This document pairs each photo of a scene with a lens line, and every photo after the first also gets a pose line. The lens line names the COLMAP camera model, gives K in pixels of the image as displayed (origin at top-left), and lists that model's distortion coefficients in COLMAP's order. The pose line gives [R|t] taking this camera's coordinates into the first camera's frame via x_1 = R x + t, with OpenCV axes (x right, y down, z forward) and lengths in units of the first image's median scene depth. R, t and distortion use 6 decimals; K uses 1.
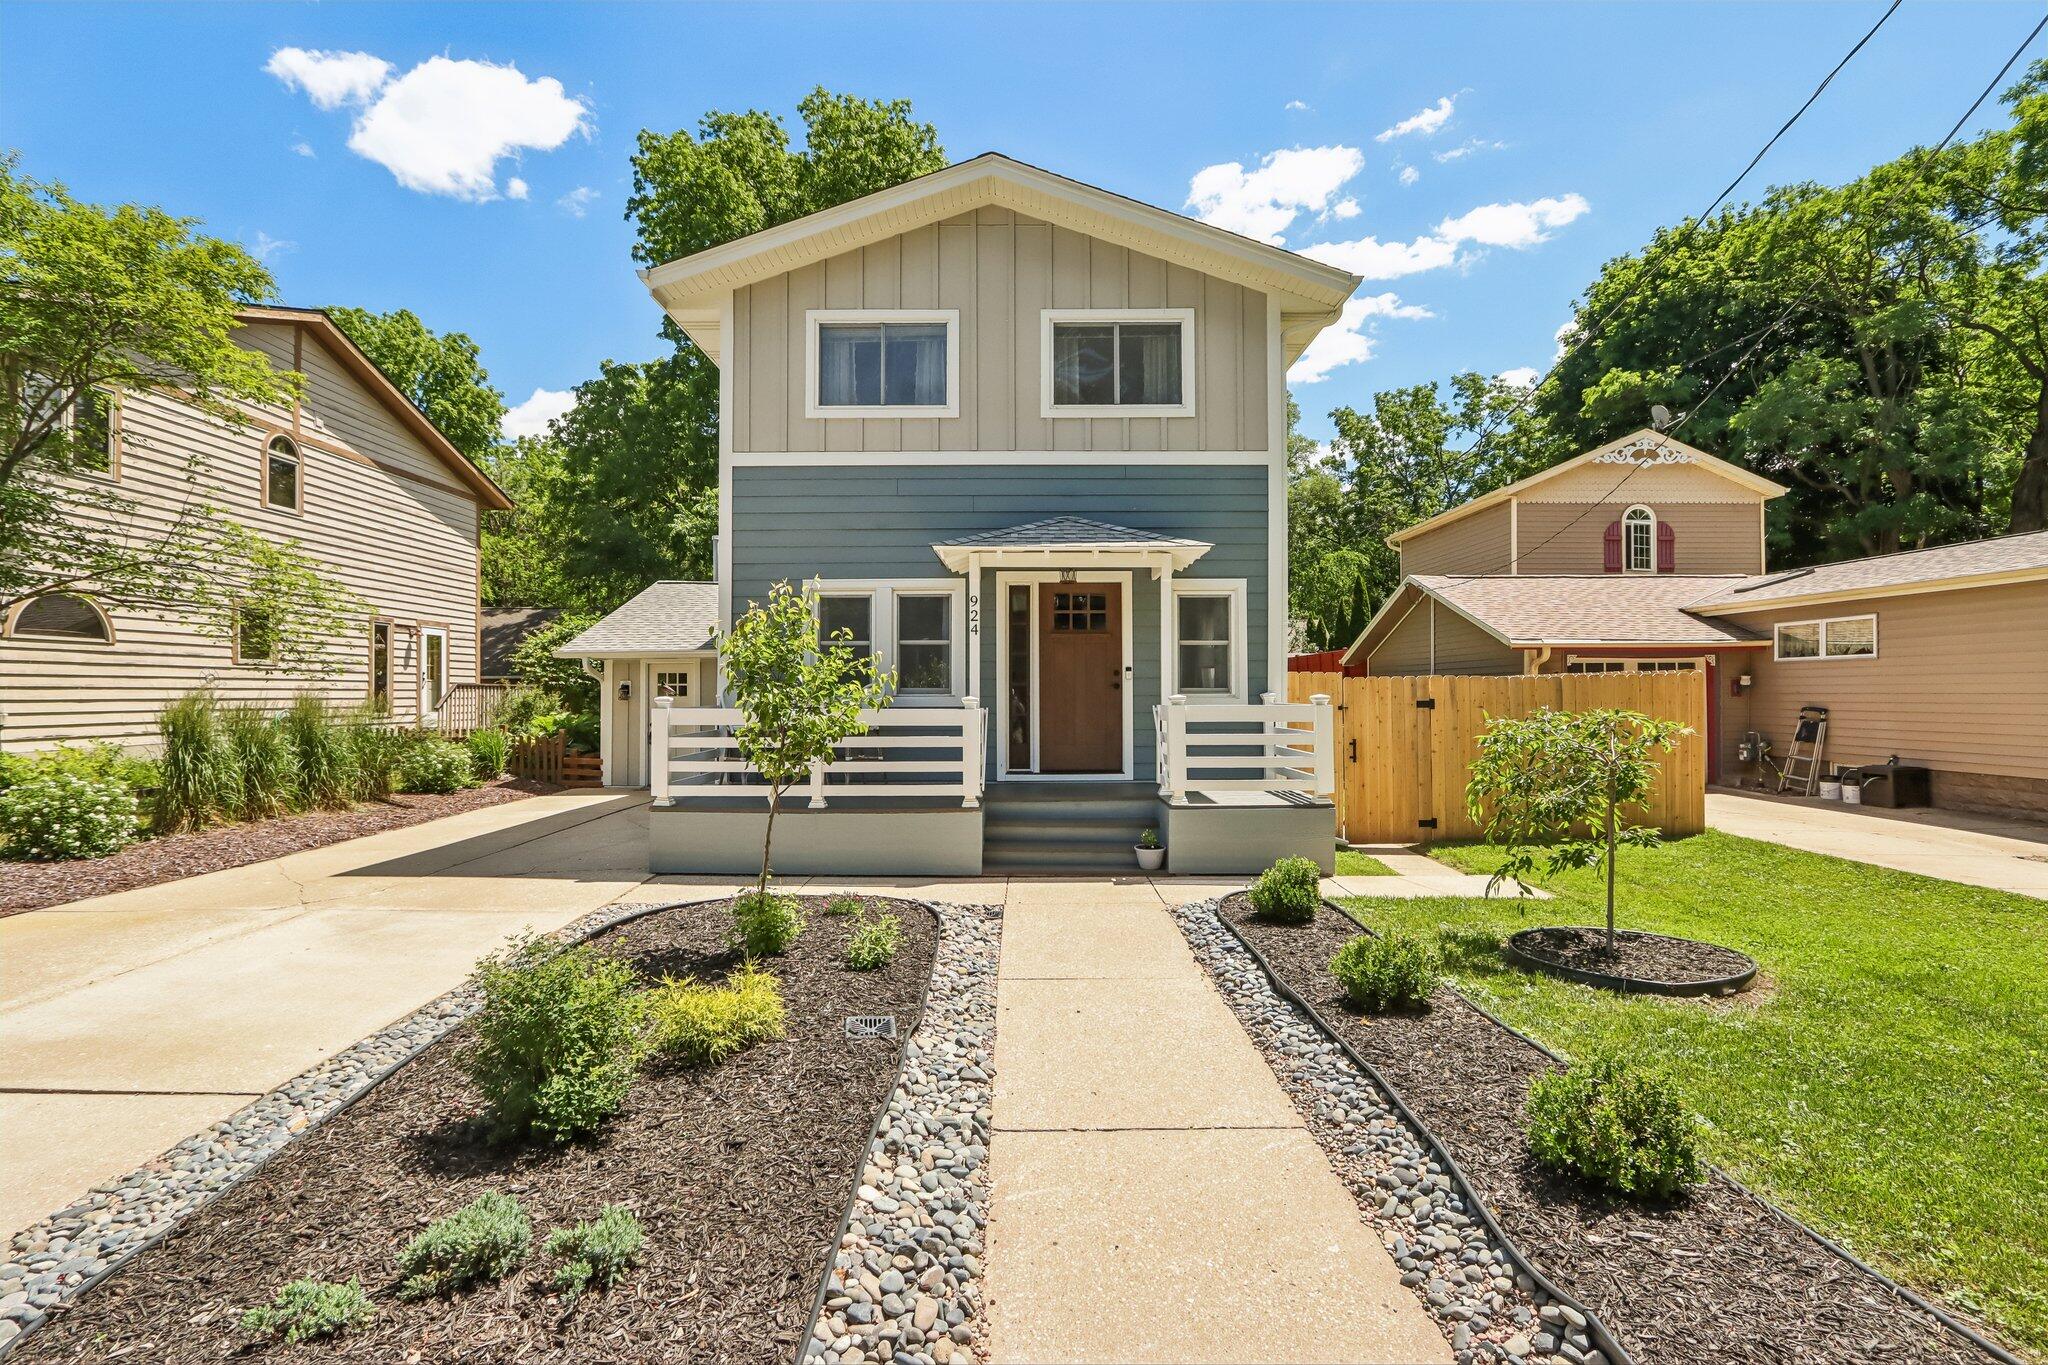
lens RADIAL K [[964.6, 0, 1020.7], [0, 964.6, 688.5], [0, 0, 1]] dist [-0.015938, 0.003512]
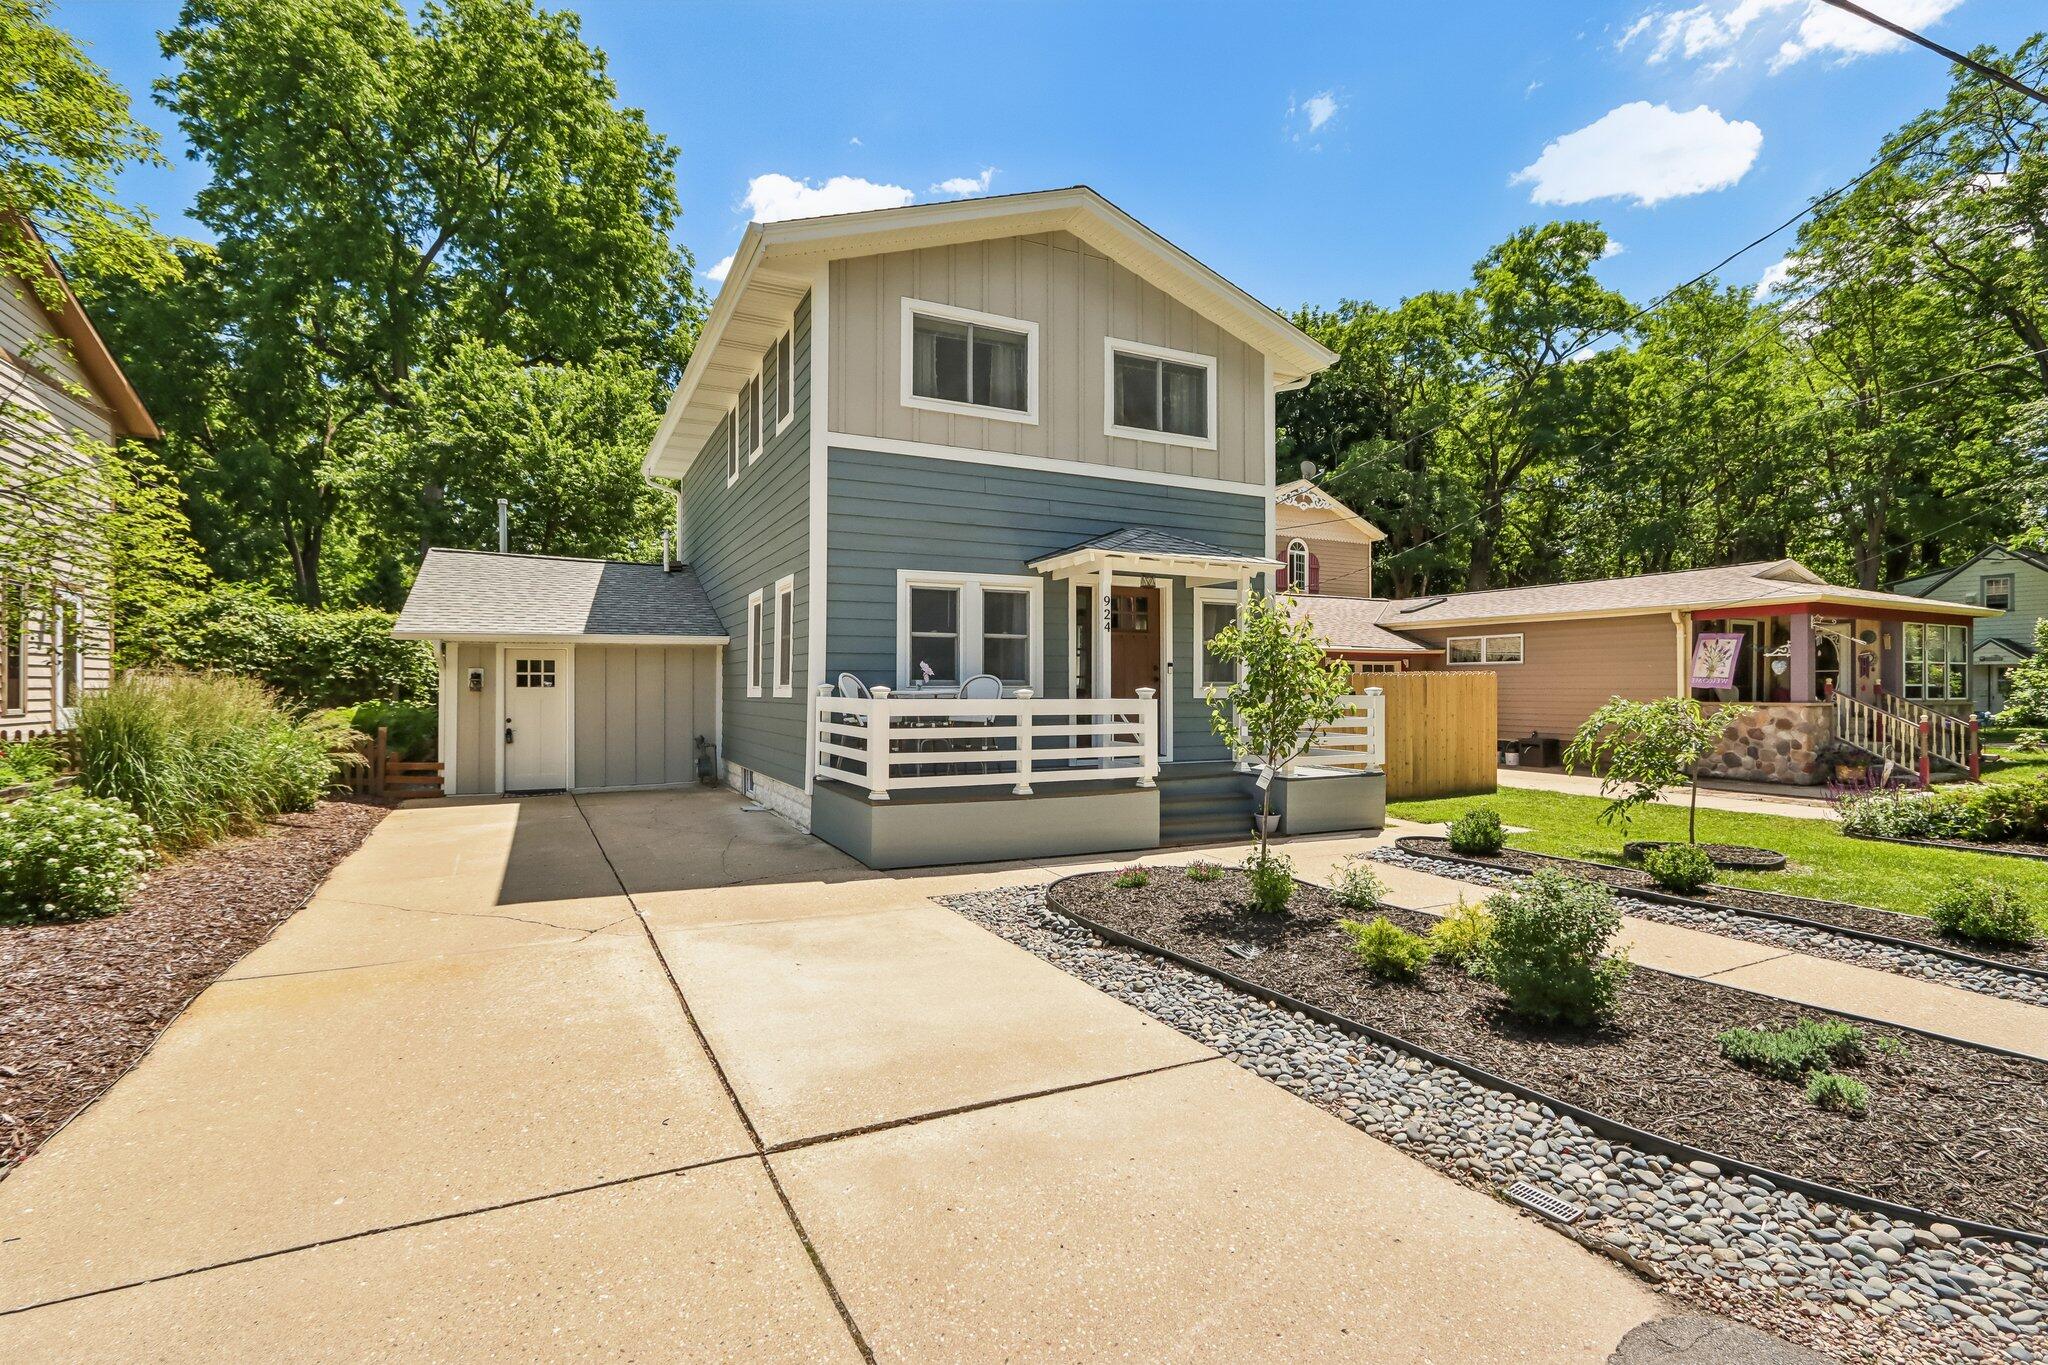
lens RADIAL K [[964.6, 0, 1038.5], [0, 964.6, 692.0], [0, 0, 1]] dist [-0.015938, 0.003512]
pose [[0.891029, 0.001610, 0.453944, -0.542922], [-0.006392, 0.999939, 0.009000, 0.002838], [-0.453902, -0.010921, 0.890985, 0.050080]]
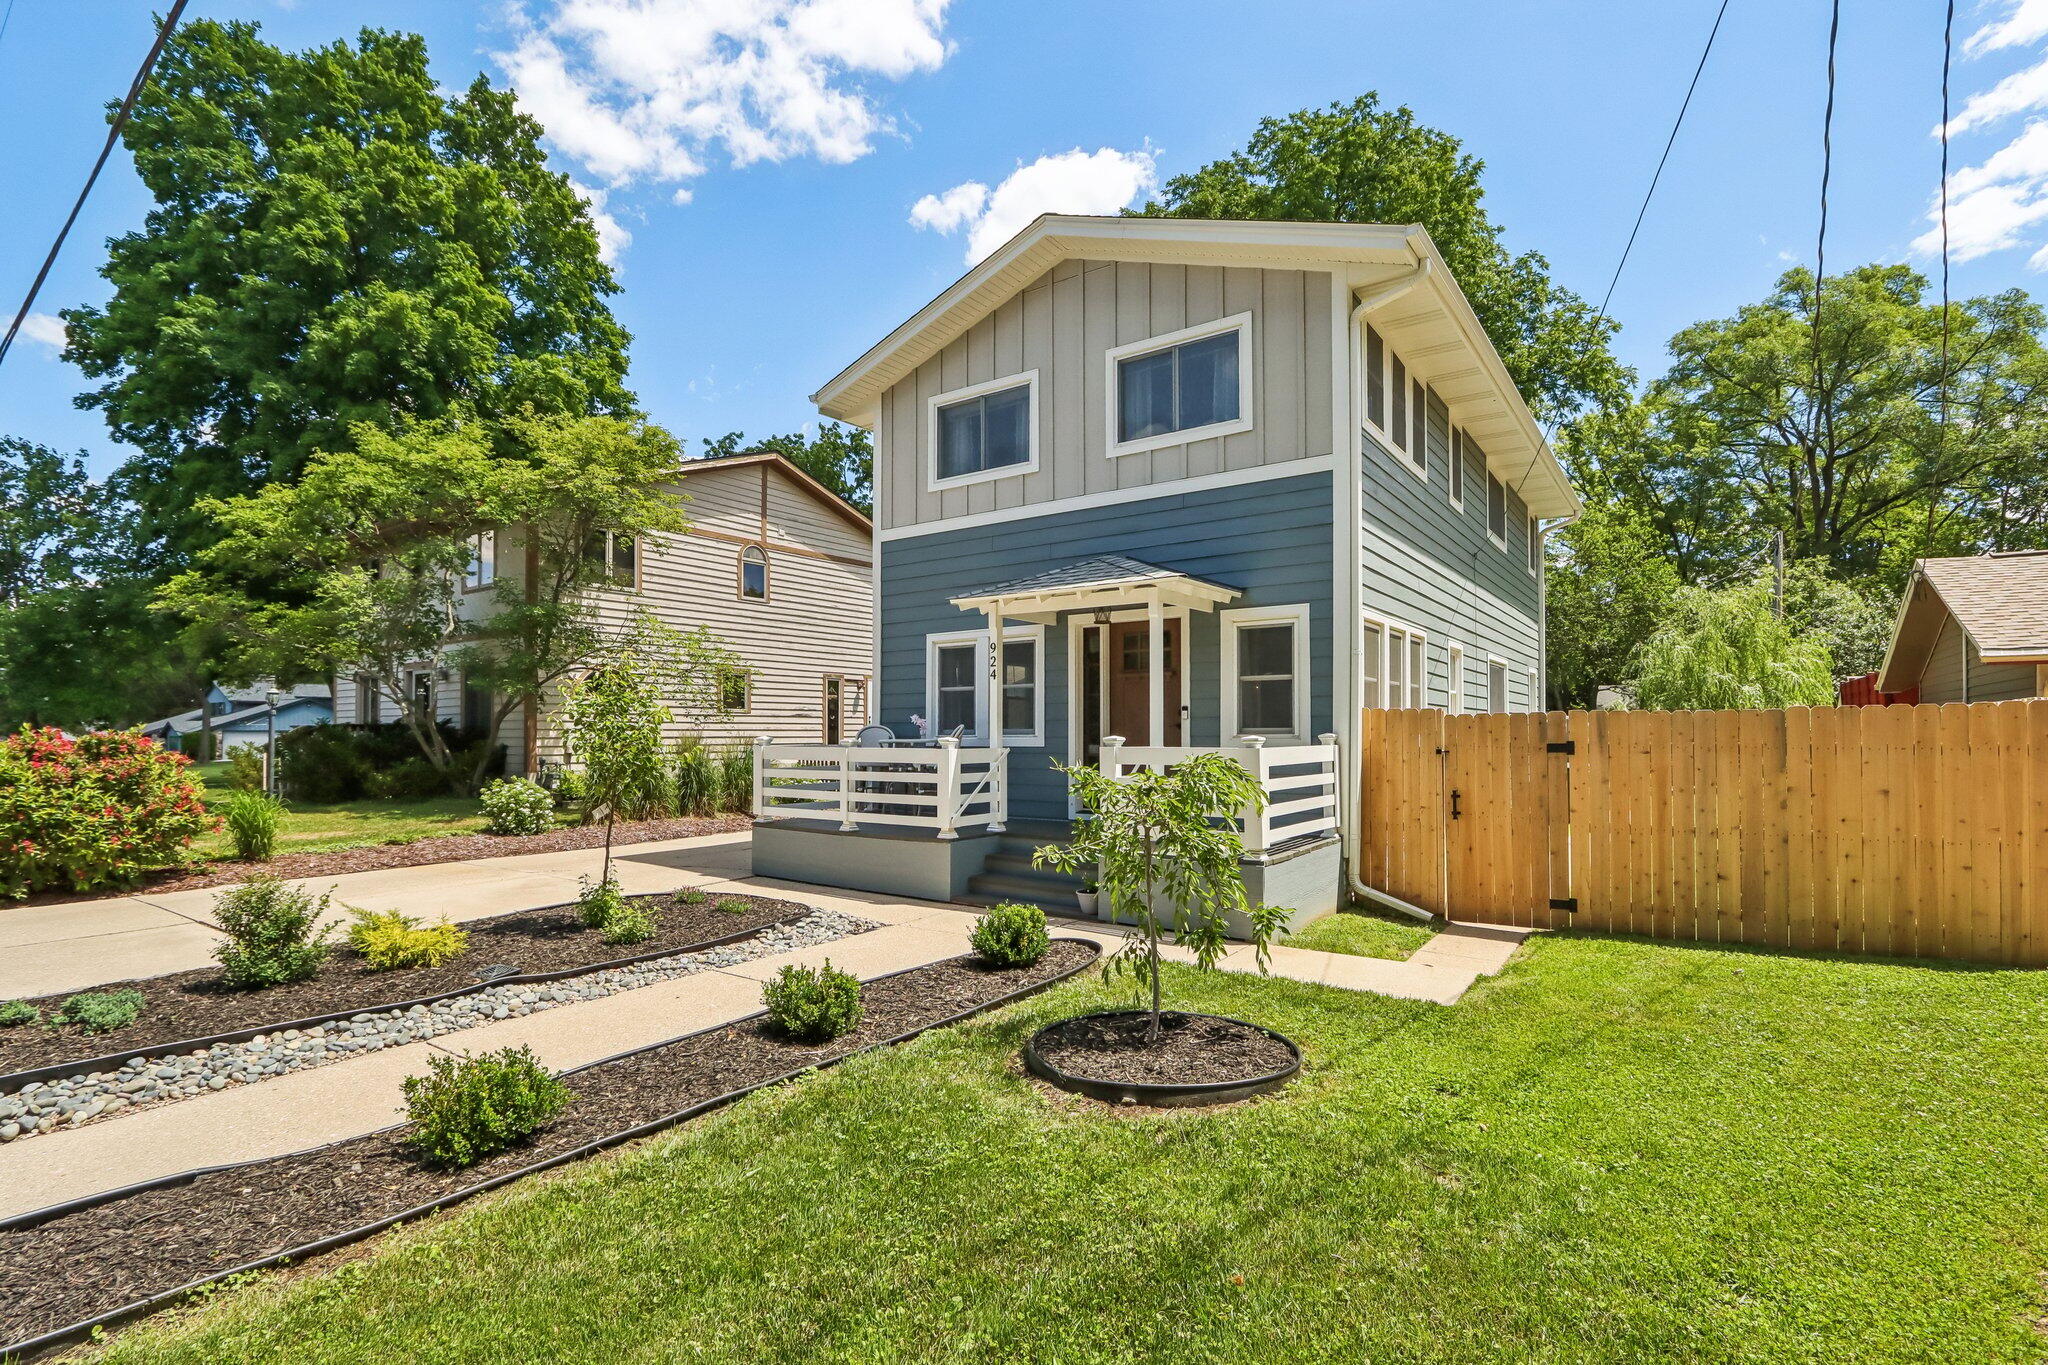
lens RADIAL K [[964.6, 0, 995.3], [0, 964.6, 738.1], [0, 0, 1]] dist [-0.015938, 0.003512]
pose [[0.809224, 0.002986, -0.587493, 0.514036], [0.004392, 0.999928, 0.011131, -0.002476], [0.587484, -0.011588, 0.809153, 0.119990]]
